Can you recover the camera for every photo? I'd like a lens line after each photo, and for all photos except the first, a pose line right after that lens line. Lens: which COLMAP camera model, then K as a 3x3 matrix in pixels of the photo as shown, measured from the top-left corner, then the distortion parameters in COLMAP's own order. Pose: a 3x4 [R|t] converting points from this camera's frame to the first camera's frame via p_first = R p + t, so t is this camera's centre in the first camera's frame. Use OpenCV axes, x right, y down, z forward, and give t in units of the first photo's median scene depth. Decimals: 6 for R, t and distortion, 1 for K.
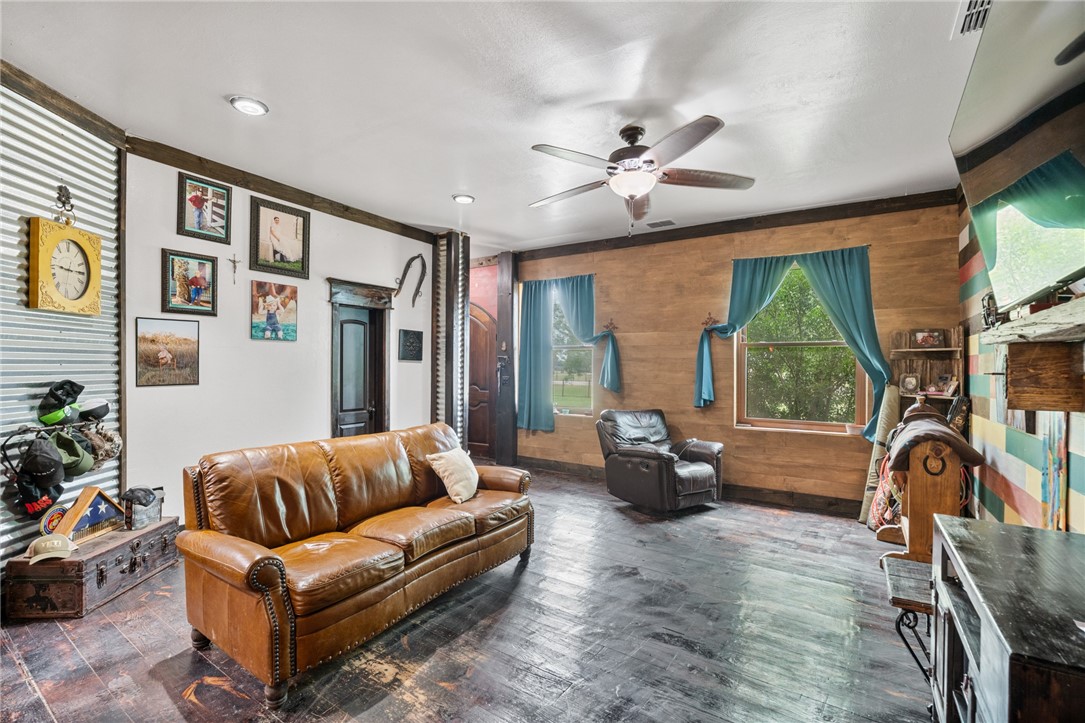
lens RADIAL K [[492.2, 0, 548.1], [0, 492.2, 364.9], [0, 0, 1]] dist [-0.004041, -0.000010]
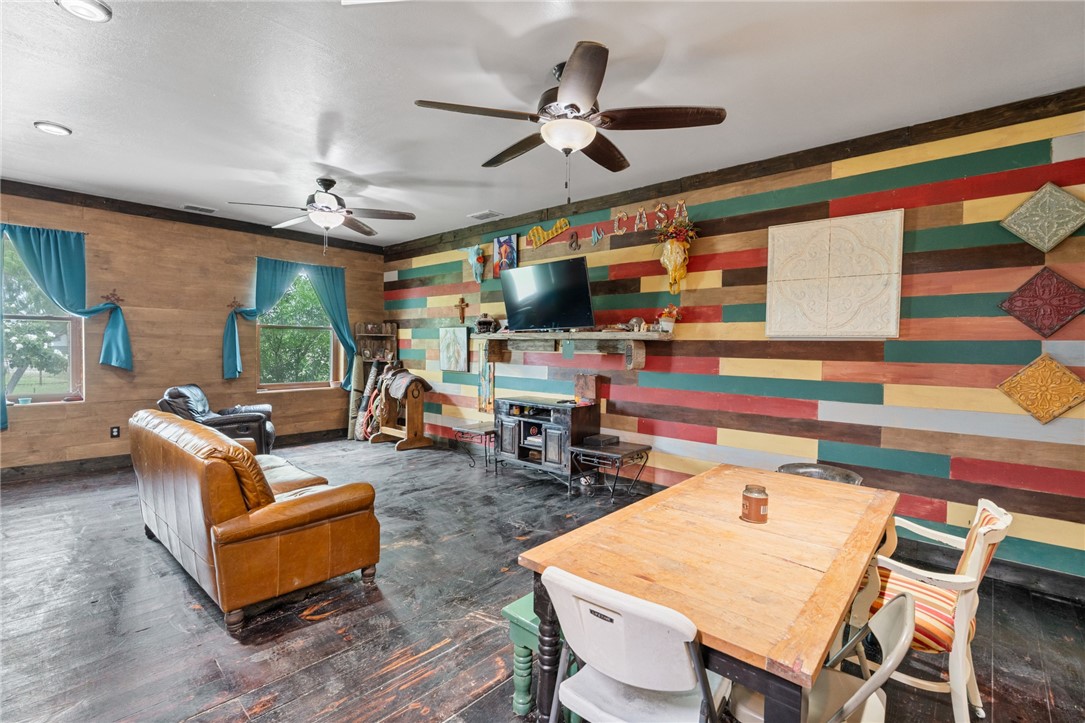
lens RADIAL K [[498.5, 0, 542.5], [0, 498.5, 361.5], [0, 0, 1]] dist [-0.000881, -0.000018]
pose [[0.148383, -0.039358, 0.988146, -0.722777], [-0.017764, 0.998940, 0.042456, -0.016712], [-0.988770, -0.023854, 0.147526, 0.101137]]
